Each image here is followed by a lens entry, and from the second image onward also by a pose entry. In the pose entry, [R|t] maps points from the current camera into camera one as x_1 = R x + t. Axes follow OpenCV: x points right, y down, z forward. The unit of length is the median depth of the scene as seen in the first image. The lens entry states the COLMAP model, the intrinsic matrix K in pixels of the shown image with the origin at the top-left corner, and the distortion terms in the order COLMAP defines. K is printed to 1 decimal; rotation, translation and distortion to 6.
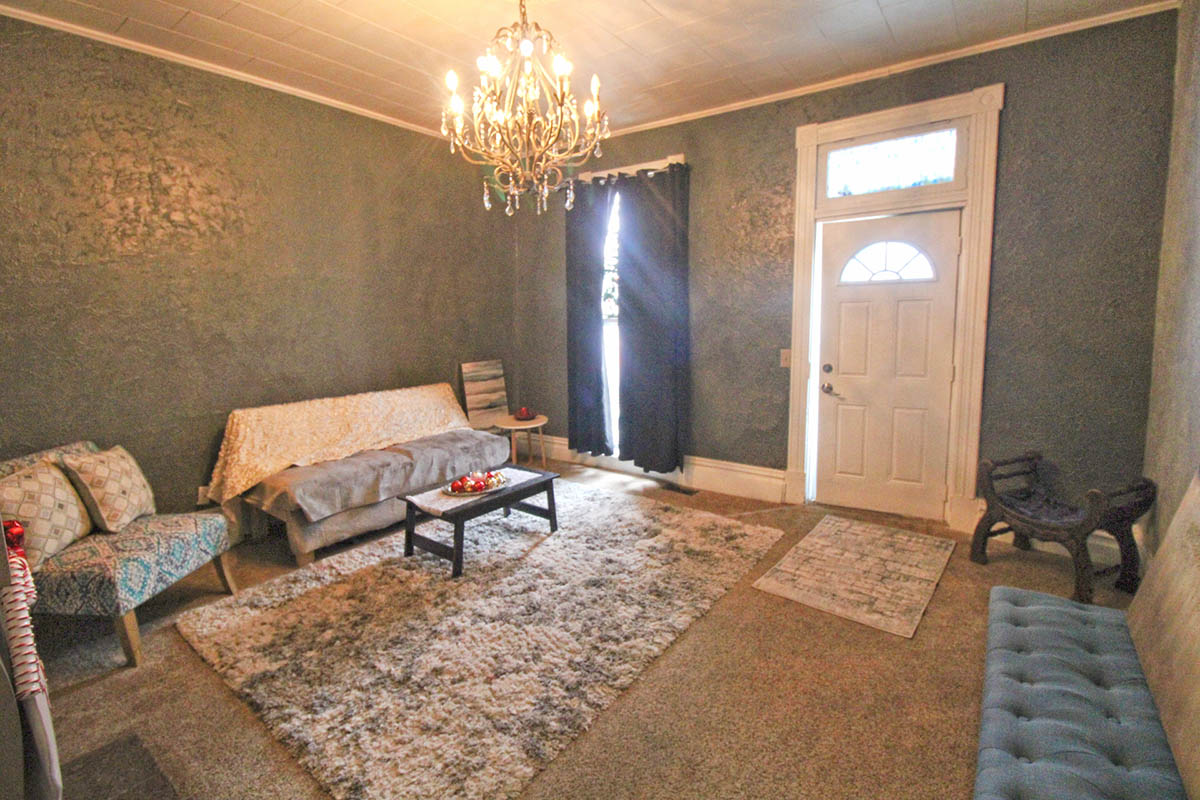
lens RADIAL K [[553.6, 0, 598.3], [0, 553.6, 386.5], [0, 0, 1]] dist [-0.000051, -0.000062]
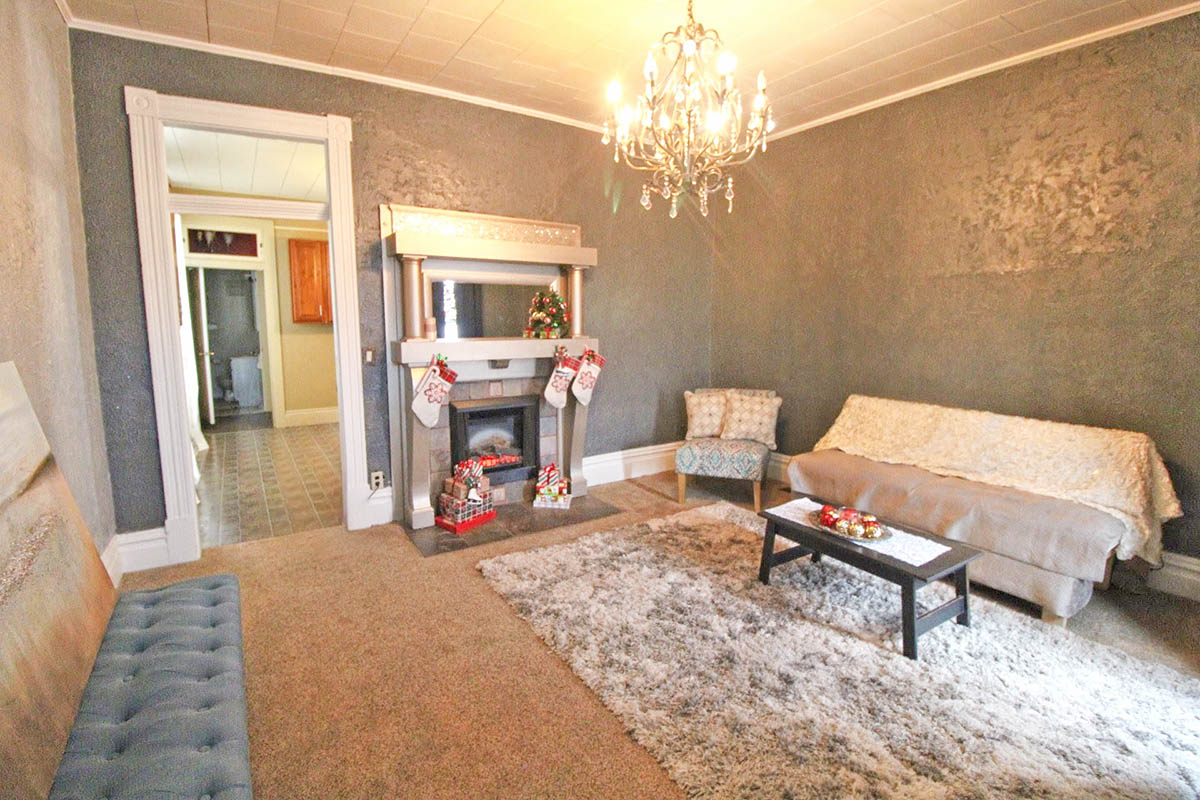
lens RADIAL K [[553.6, 0, 598.3], [0, 553.6, 386.5], [0, 0, 1]] dist [-0.000051, -0.000062]
pose [[-0.339696, 0.126767, -0.931953, 0.721035], [-0.128644, 0.975301, 0.179554, -0.133844], [0.931696, 0.180884, -0.314997, 0.979842]]
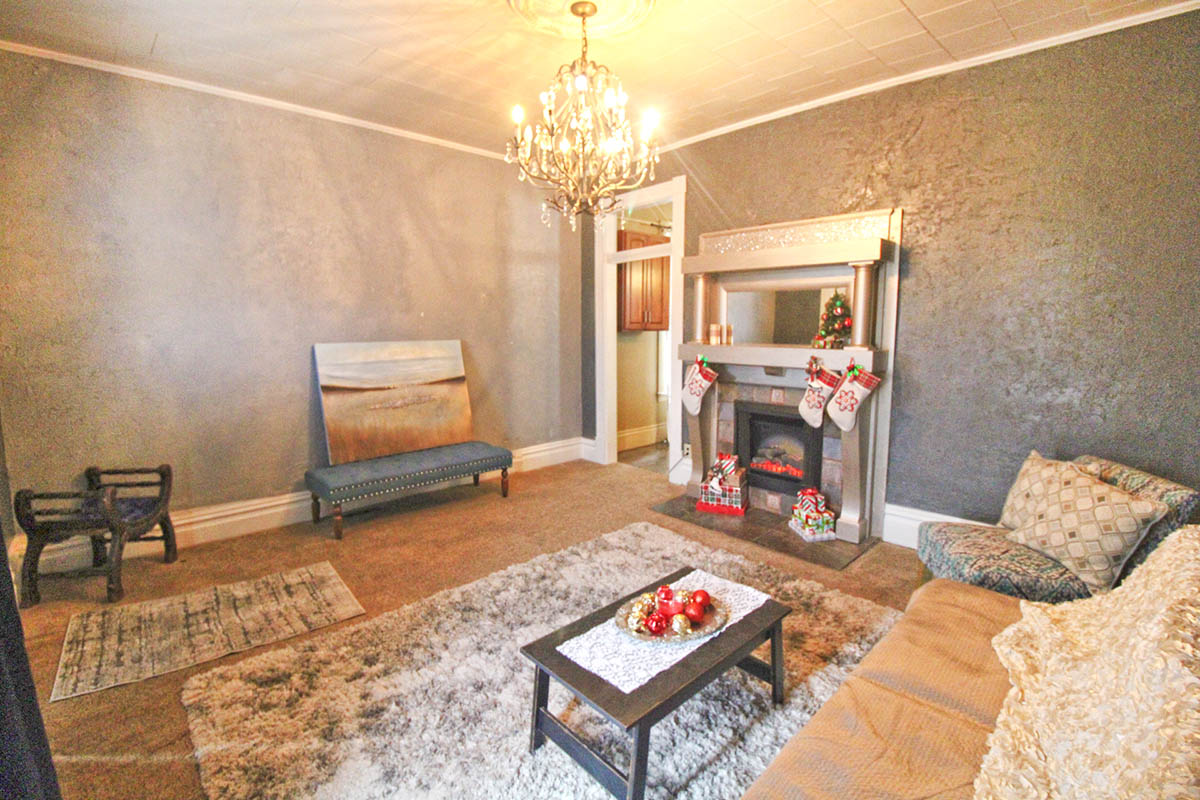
lens RADIAL K [[563.2, 0, 598.8], [0, 563.2, 378.5], [0, 0, 1]] dist [-0.000317, -0.000030]
pose [[-0.984764, -0.002468, 0.173878, -0.279881], [0.039501, 0.970585, 0.237496, -0.240954], [-0.169350, 0.240746, -0.955700, 1.715560]]
